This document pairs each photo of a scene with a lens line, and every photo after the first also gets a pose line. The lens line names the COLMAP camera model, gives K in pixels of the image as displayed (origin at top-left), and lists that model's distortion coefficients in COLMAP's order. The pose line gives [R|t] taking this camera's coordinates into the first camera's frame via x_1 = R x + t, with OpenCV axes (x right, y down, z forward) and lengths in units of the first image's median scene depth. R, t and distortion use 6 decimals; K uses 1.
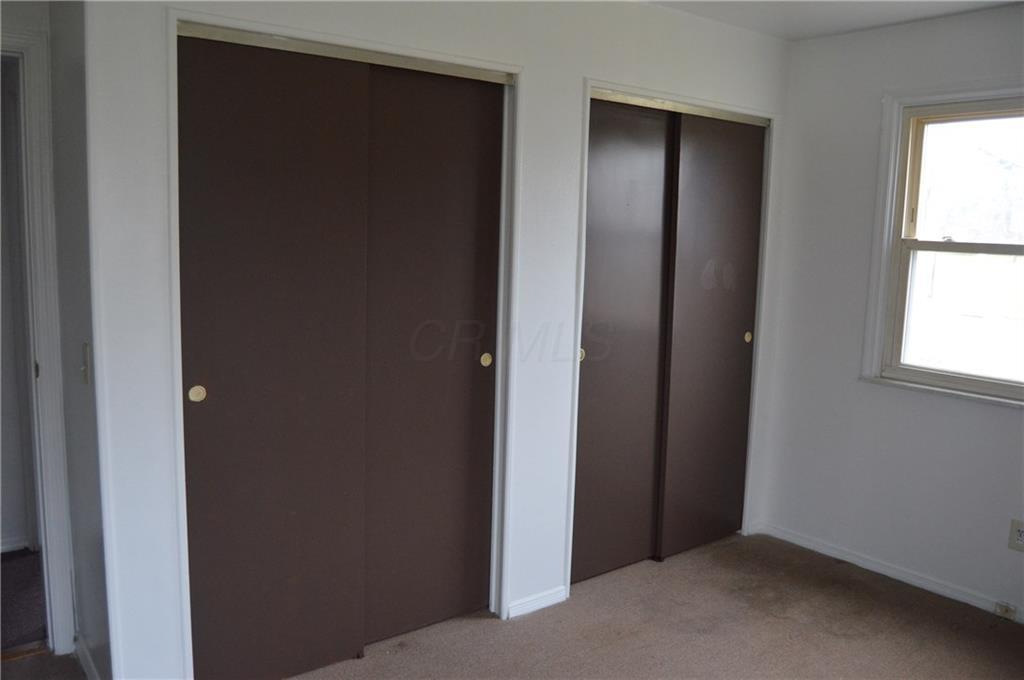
lens RADIAL K [[808.4, 0, 512.2], [0, 808.4, 338.4], [0, 0, 1]] dist [-0.095809, 0.038255]
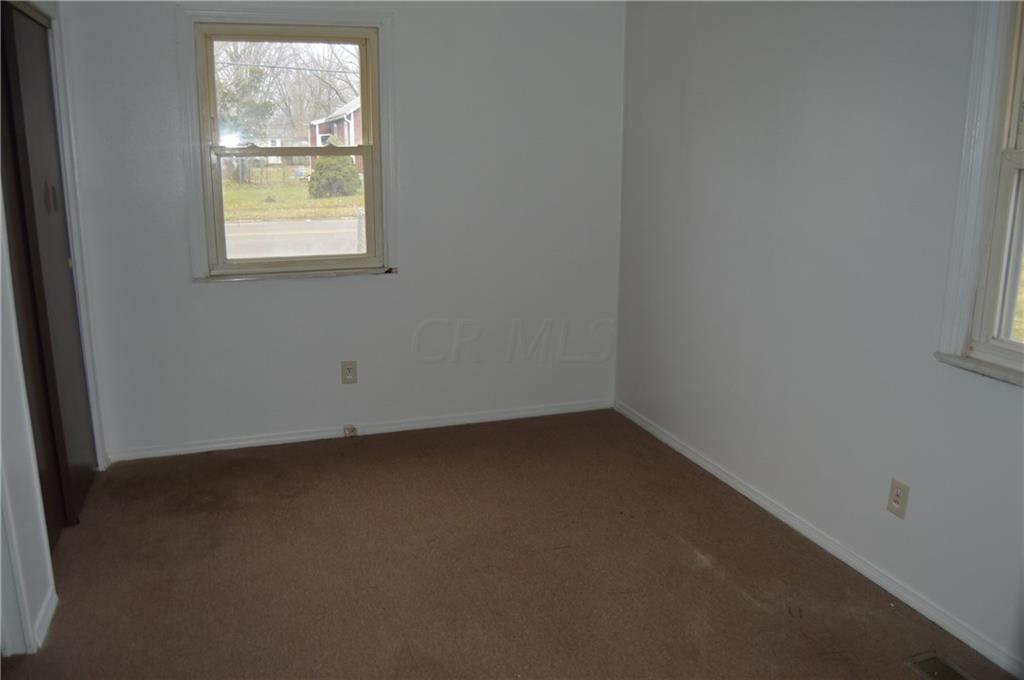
lens RADIAL K [[808.4, 0, 511.6], [0, 808.4, 341.6], [0, 0, 1]] dist [-0.095809, 0.038255]
pose [[0.312899, -0.240623, 0.918801, -0.447403], [0.135640, 0.968781, 0.207520, -0.036492], [-0.940051, 0.059693, 0.335768, 0.258174]]
